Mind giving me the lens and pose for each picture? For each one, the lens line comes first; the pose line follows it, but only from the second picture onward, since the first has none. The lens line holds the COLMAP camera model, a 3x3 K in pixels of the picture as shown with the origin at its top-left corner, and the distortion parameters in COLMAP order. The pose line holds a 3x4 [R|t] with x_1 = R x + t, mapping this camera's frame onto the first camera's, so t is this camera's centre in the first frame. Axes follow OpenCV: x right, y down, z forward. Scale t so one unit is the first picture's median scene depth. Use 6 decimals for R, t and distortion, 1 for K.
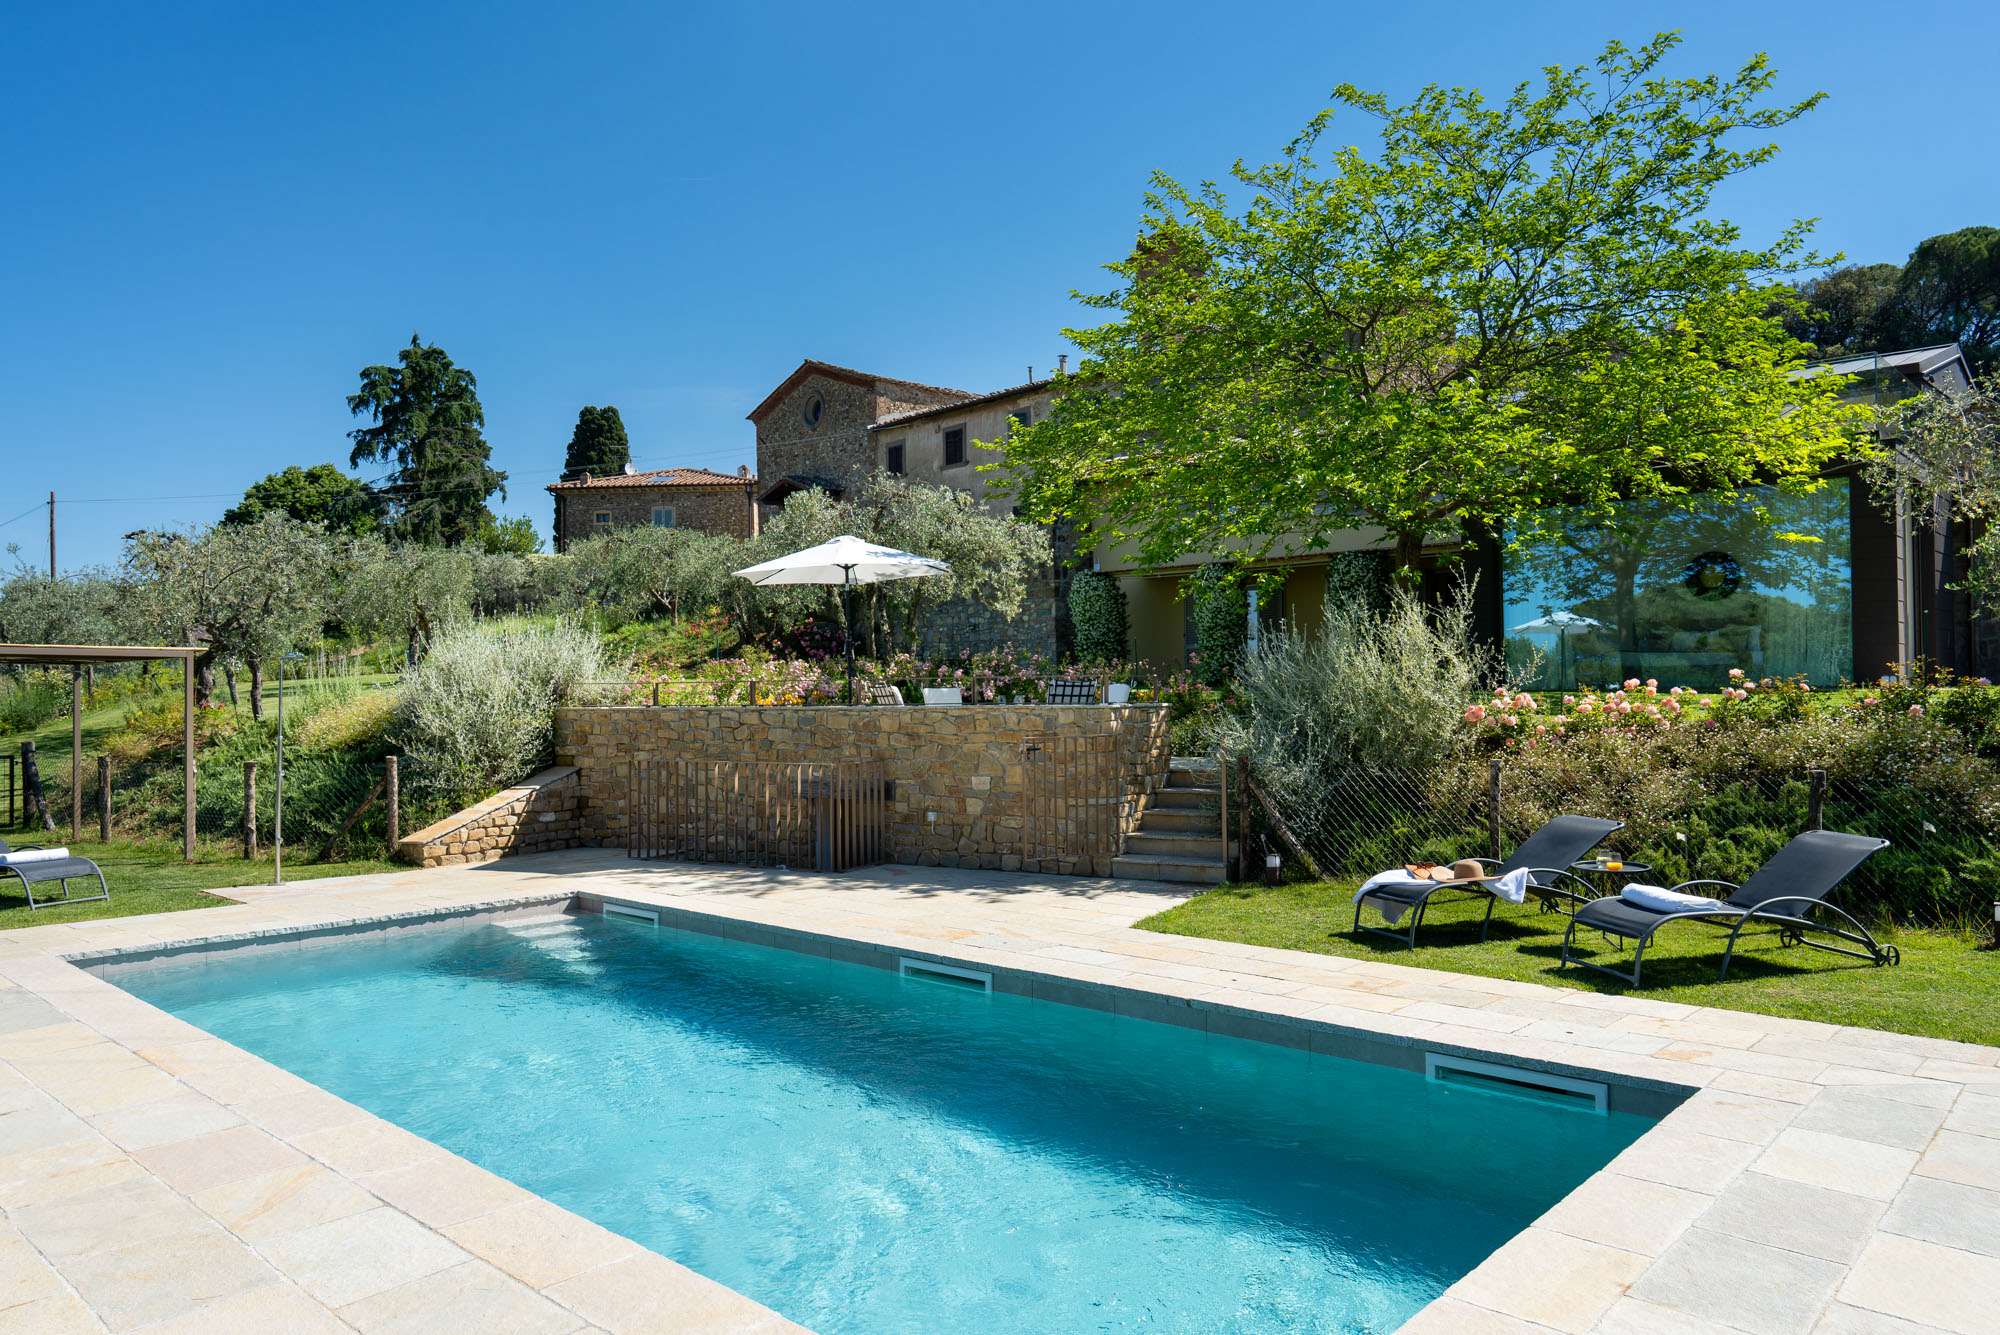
lens RADIAL K [[1320.7, 0, 1000.0], [0, 1320.7, 667.5], [0, 0, 1]] dist [0.002820, -0.000629]
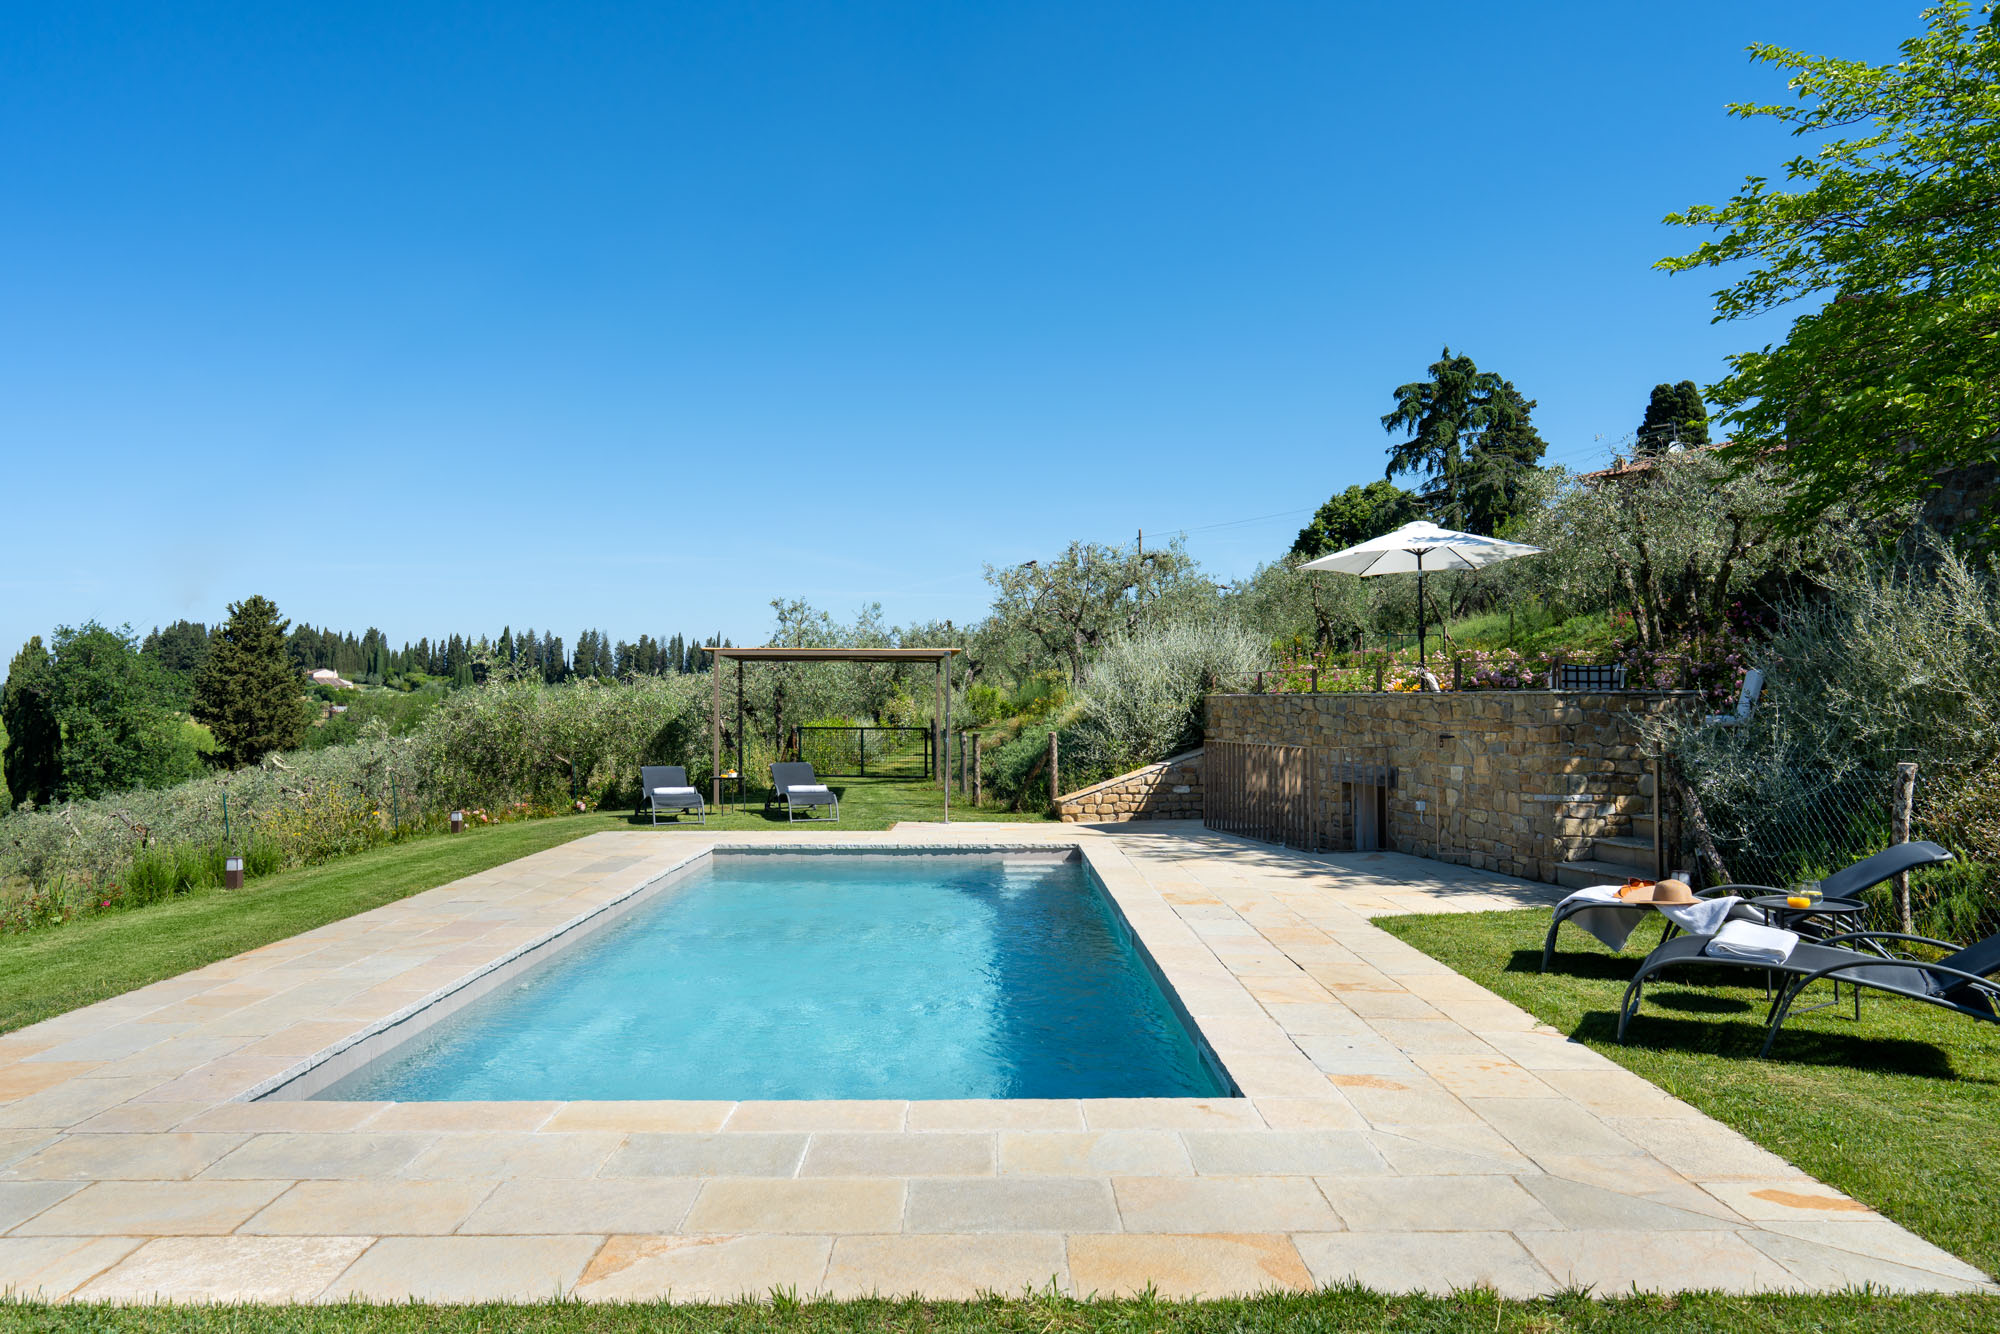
lens RADIAL K [[1320.7, 0, 1000.0], [0, 1320.7, 667.0], [0, 0, 1]] dist [0.002820, -0.000629]
pose [[0.688915, -0.011046, -0.724758, 0.399107], [0.011986, 0.999921, -0.003847, 0.009579], [0.724743, -0.006037, 0.688993, 0.096653]]
